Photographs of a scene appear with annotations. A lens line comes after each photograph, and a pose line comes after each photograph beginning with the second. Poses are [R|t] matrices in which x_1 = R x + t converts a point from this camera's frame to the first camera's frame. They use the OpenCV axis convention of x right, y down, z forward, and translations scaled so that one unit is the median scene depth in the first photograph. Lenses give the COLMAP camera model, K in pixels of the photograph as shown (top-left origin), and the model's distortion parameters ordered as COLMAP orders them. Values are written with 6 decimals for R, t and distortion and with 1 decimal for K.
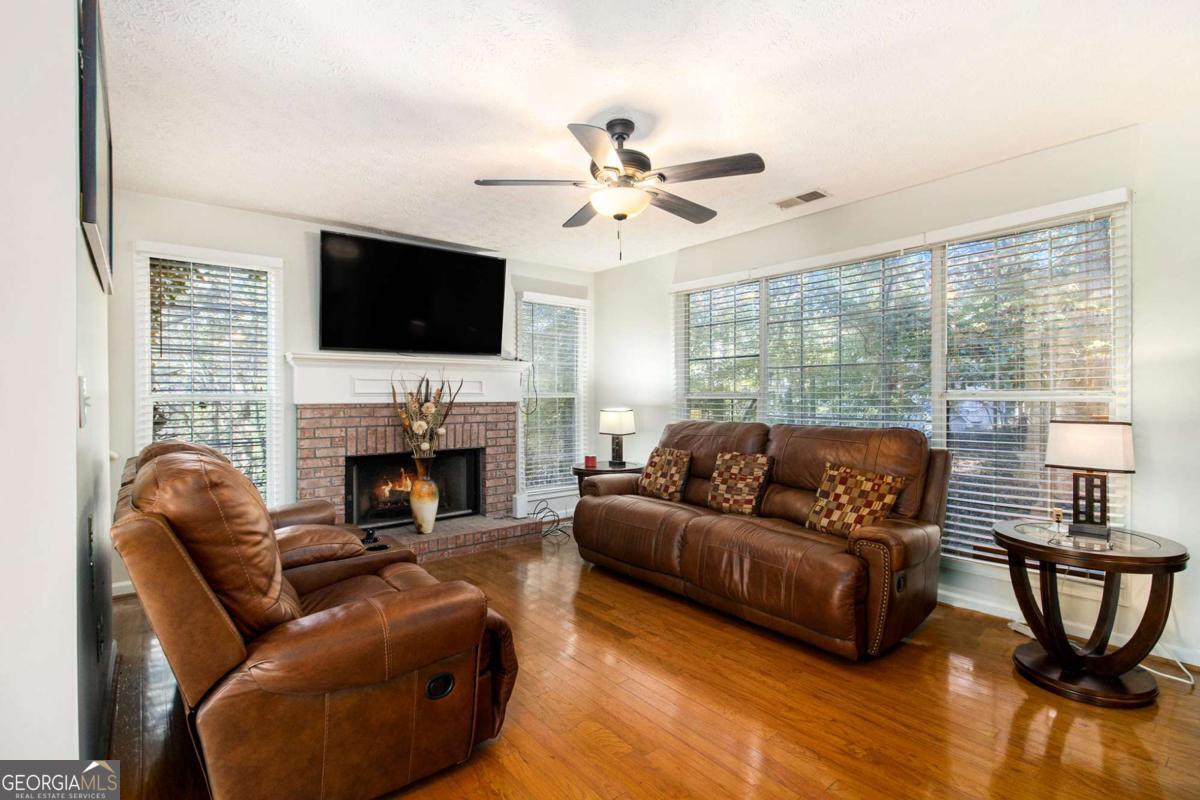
lens RADIAL K [[558.4, 0, 604.7], [0, 558.4, 395.5], [0, 0, 1]] dist [-0.005296, -0.007477]
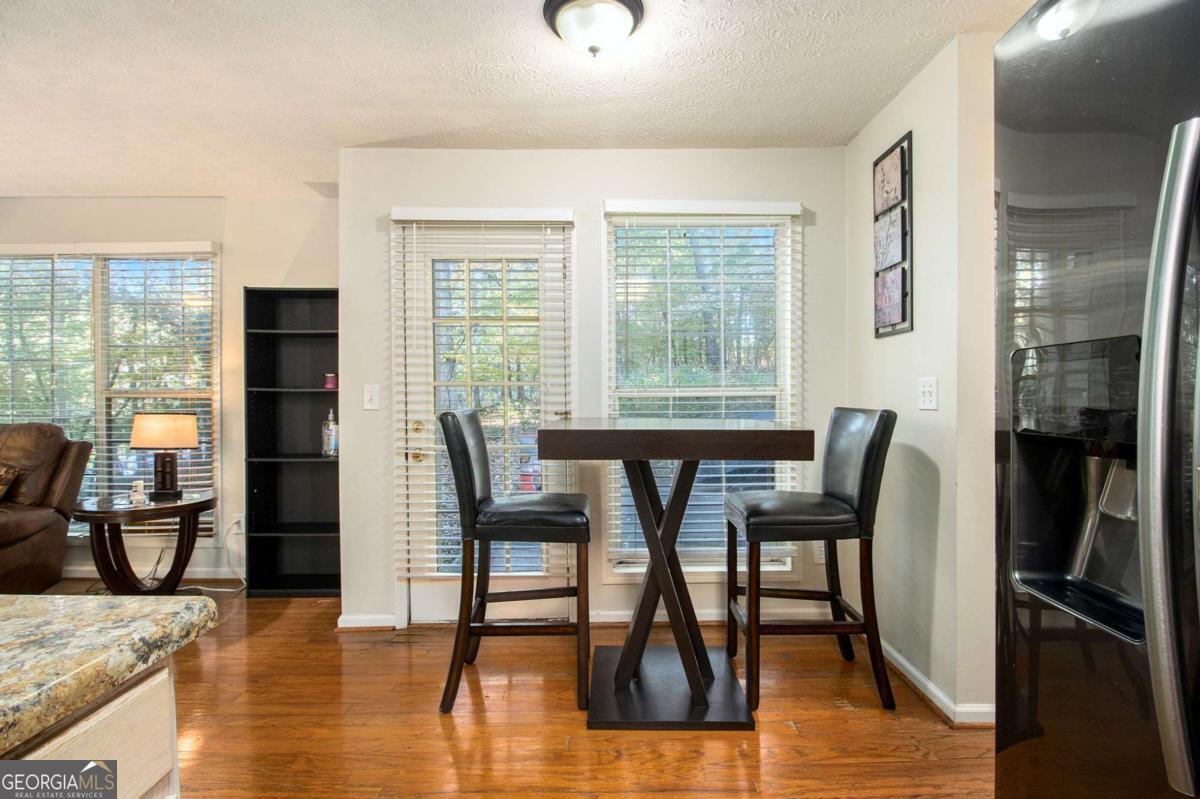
lens RADIAL K [[558.4, 0, 609.6], [0, 558.4, 395.3], [0, 0, 1]] dist [-0.005296, -0.007477]
pose [[0.627103, -0.002411, 0.778933, 0.294980], [-0.007352, 0.999932, 0.009015, -0.008511], [-0.778902, -0.011380, 0.627043, -0.375972]]
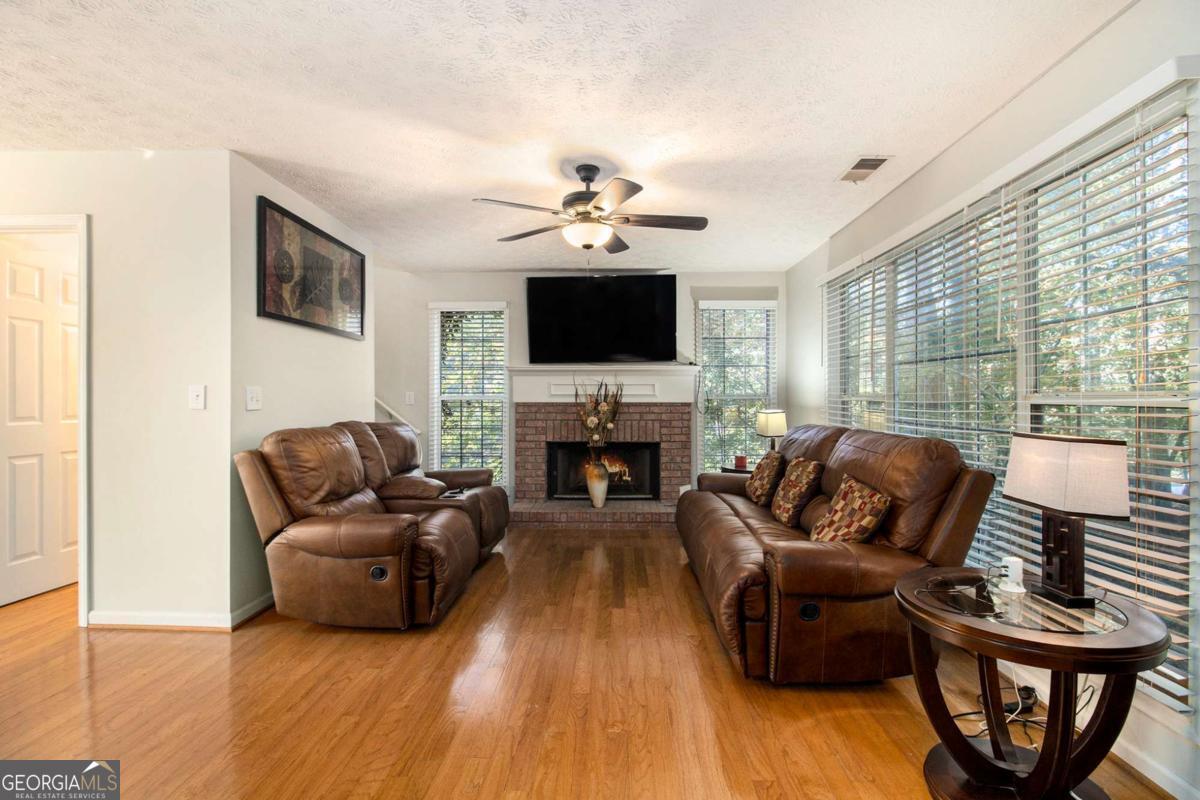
lens RADIAL K [[558.4, 0, 607.9], [0, 558.4, 395.5], [0, 0, 1]] dist [-0.005296, -0.007477]
pose [[0.751584, -0.001070, -0.659636, 0.524088], [-0.000333, 0.999998, -0.002001, -0.000274], [0.659637, 0.001724, 0.751582, 0.080215]]
